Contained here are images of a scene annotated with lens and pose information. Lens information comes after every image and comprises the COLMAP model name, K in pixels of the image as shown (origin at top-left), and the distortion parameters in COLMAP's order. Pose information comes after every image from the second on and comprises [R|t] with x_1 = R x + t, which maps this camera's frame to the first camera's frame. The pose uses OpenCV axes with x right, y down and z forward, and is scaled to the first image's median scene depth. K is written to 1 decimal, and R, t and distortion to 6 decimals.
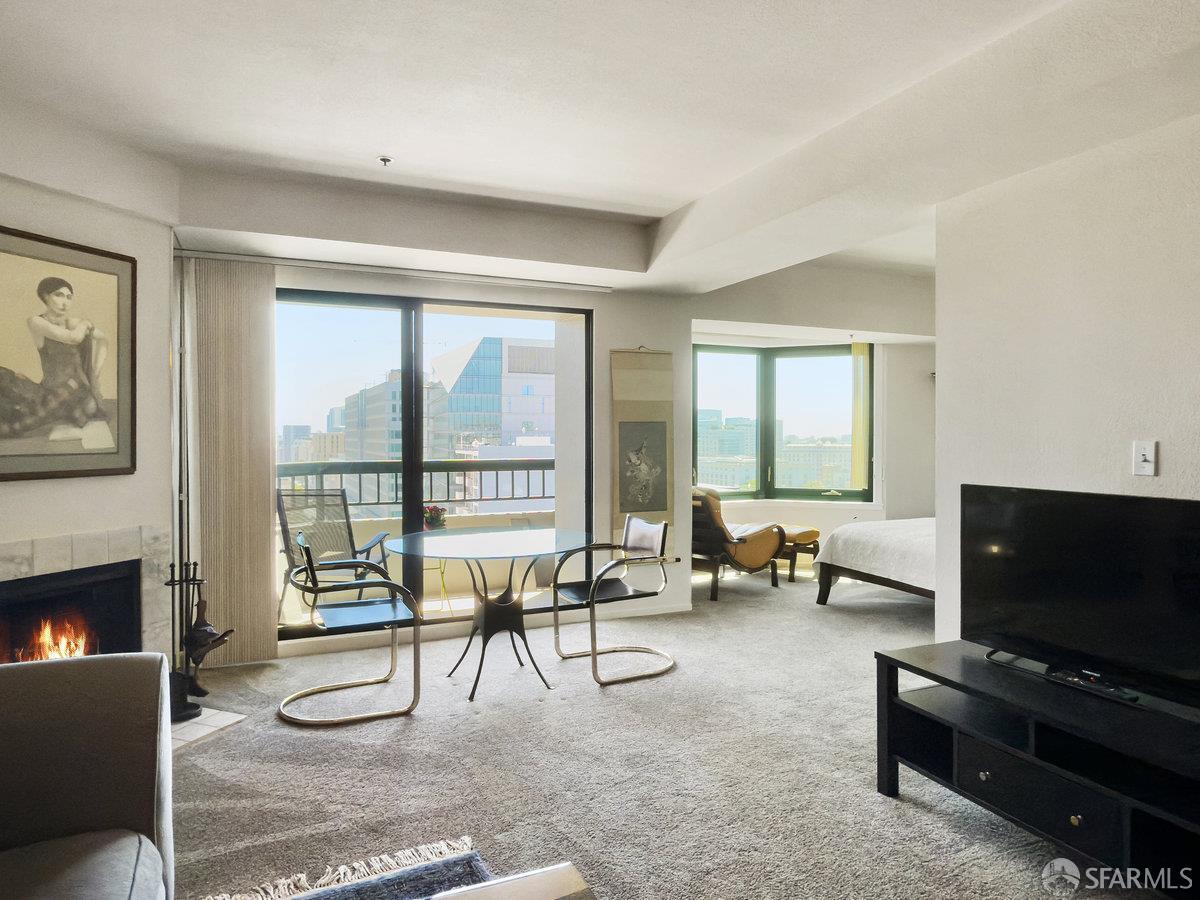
lens RADIAL K [[756.9, 0, 603.4], [0, 756.9, 444.8], [0, 0, 1]] dist [-0.001868, -0.000496]
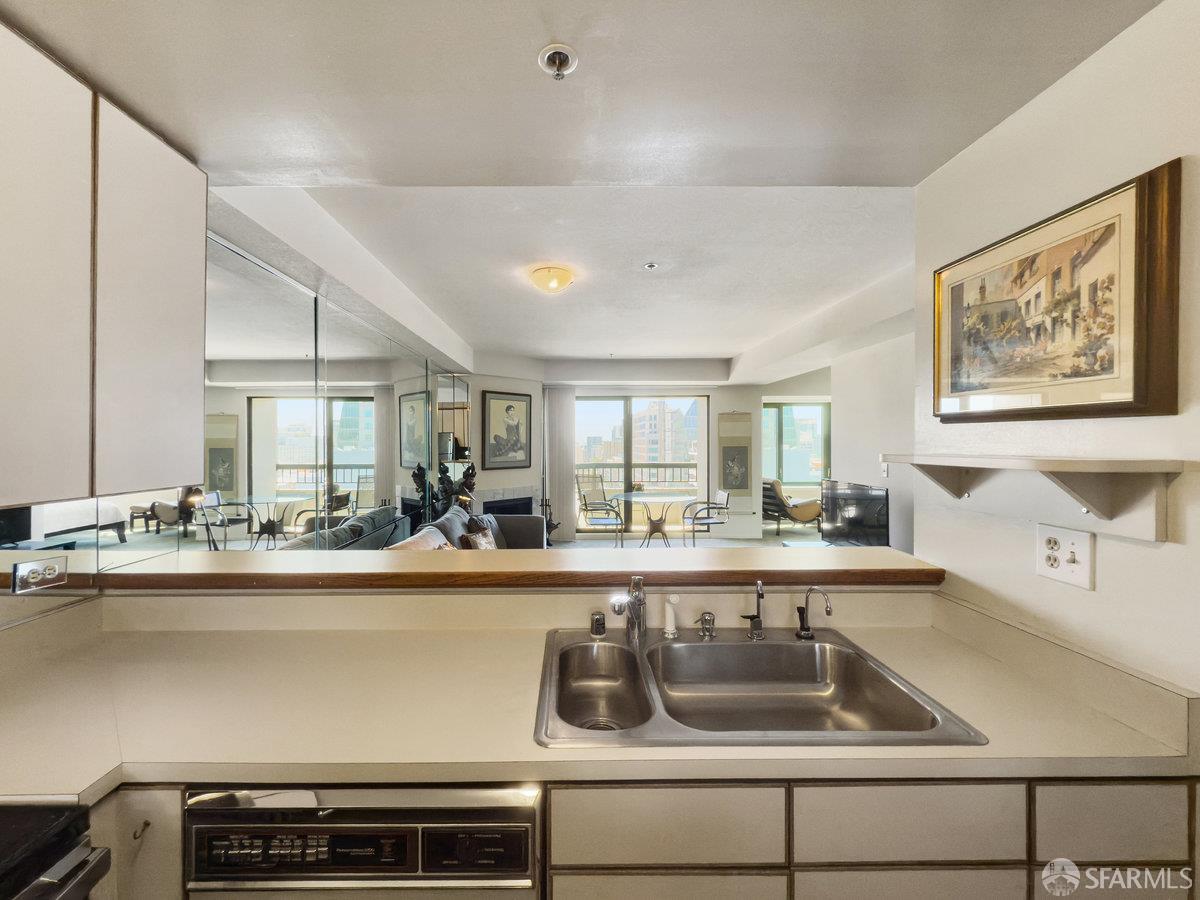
lens RADIAL K [[487.0, 0, 577.5], [0, 487.0, 445.9], [0, 0, 1]] dist [0.000113, 0.000107]
pose [[0.913079, 0.000984, -0.407782, 0.201413], [-0.003123, 0.999985, -0.004578, -0.024031], [0.407771, 0.005454, 0.913068, -0.412317]]
